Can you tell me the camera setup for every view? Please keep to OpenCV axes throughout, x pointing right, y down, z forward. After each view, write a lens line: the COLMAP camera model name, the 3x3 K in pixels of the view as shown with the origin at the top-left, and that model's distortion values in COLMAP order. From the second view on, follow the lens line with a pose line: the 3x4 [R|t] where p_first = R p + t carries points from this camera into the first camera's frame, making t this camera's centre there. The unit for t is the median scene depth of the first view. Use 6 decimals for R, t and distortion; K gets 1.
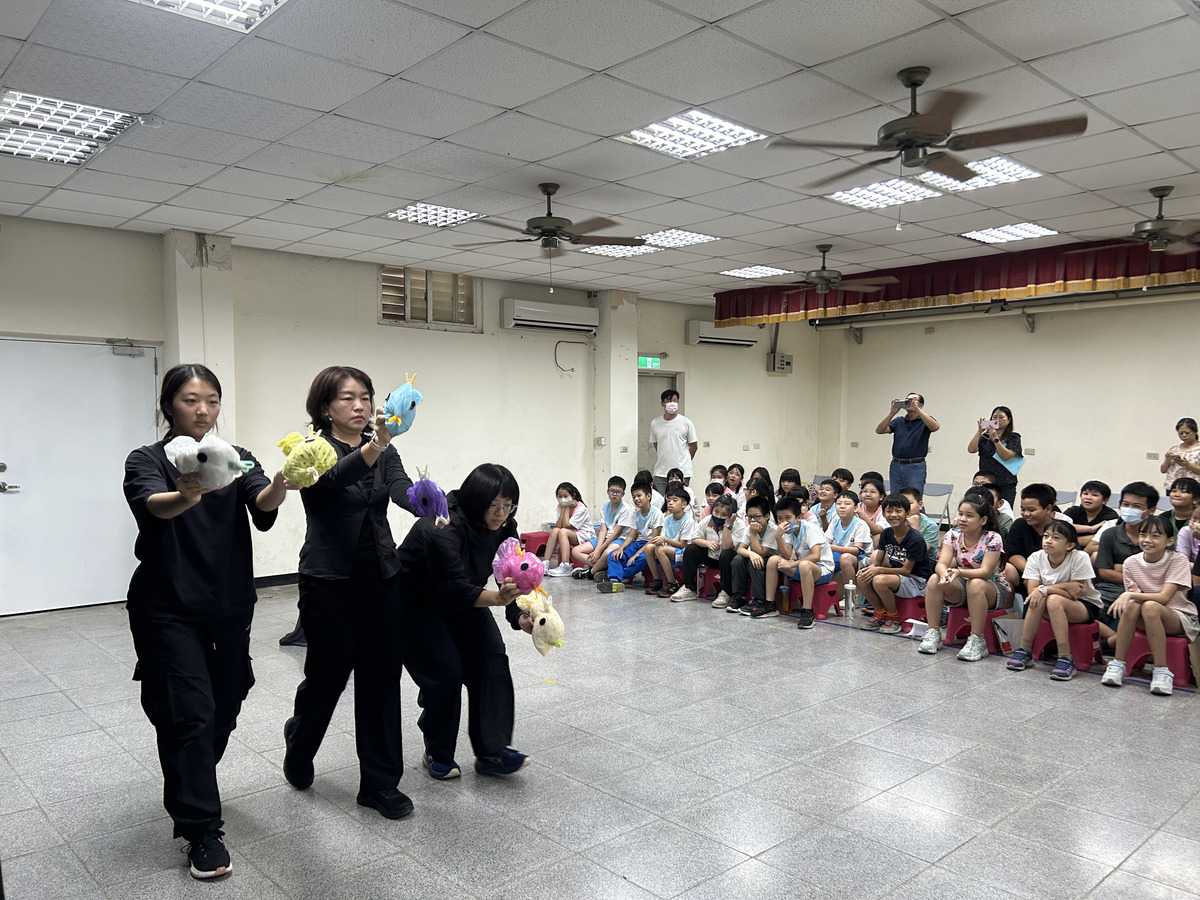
lens RADIAL K [[909.6, 0, 600.4], [0, 909.6, 457.1], [0, 0, 1]] dist [0.007946, 0.003296]
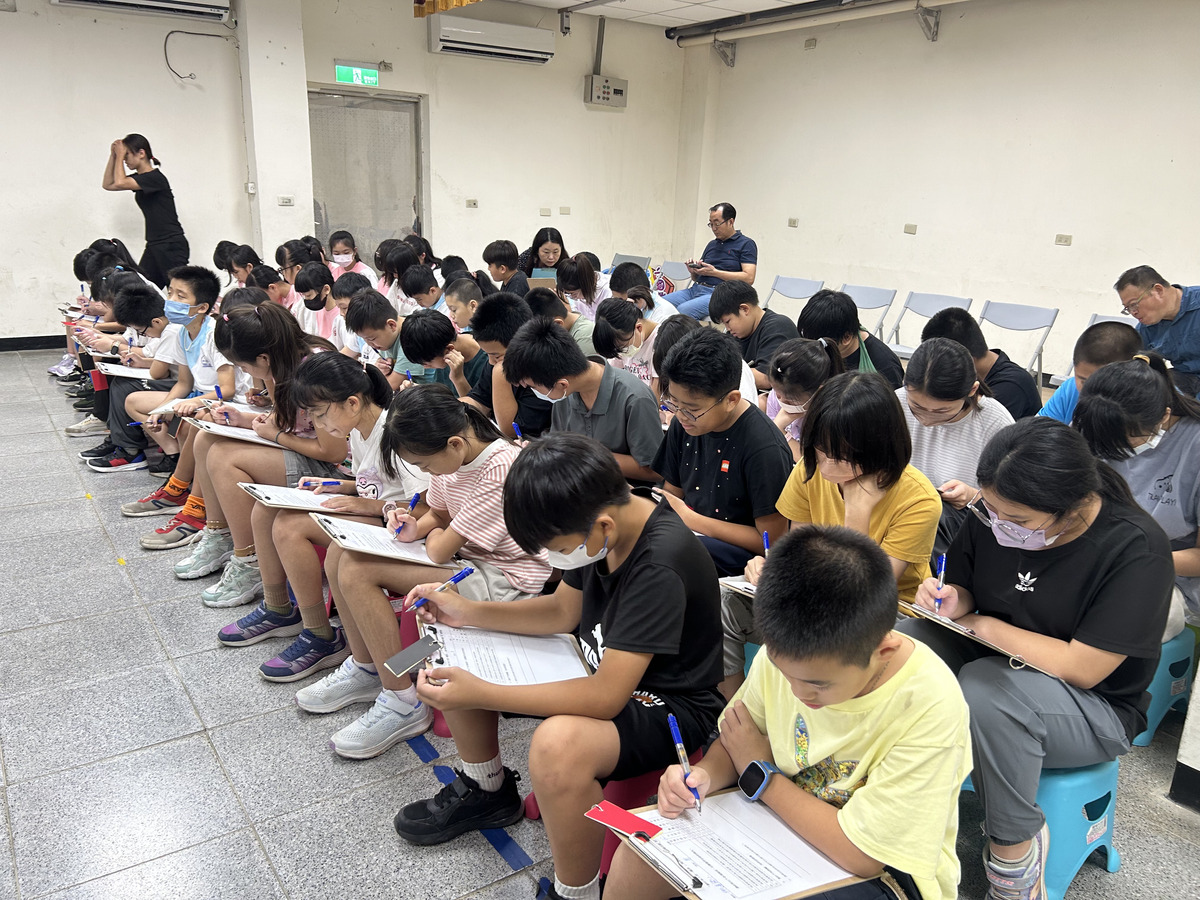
lens RADIAL K [[909.6, 0, 600.4], [0, 909.6, 457.1], [0, 0, 1]] dist [0.007946, 0.003296]
pose [[0.988017, 0.084541, -0.129134, 0.307992], [-0.049760, 0.966450, 0.251990, -0.004711], [0.146105, -0.242545, 0.959075, 0.237804]]
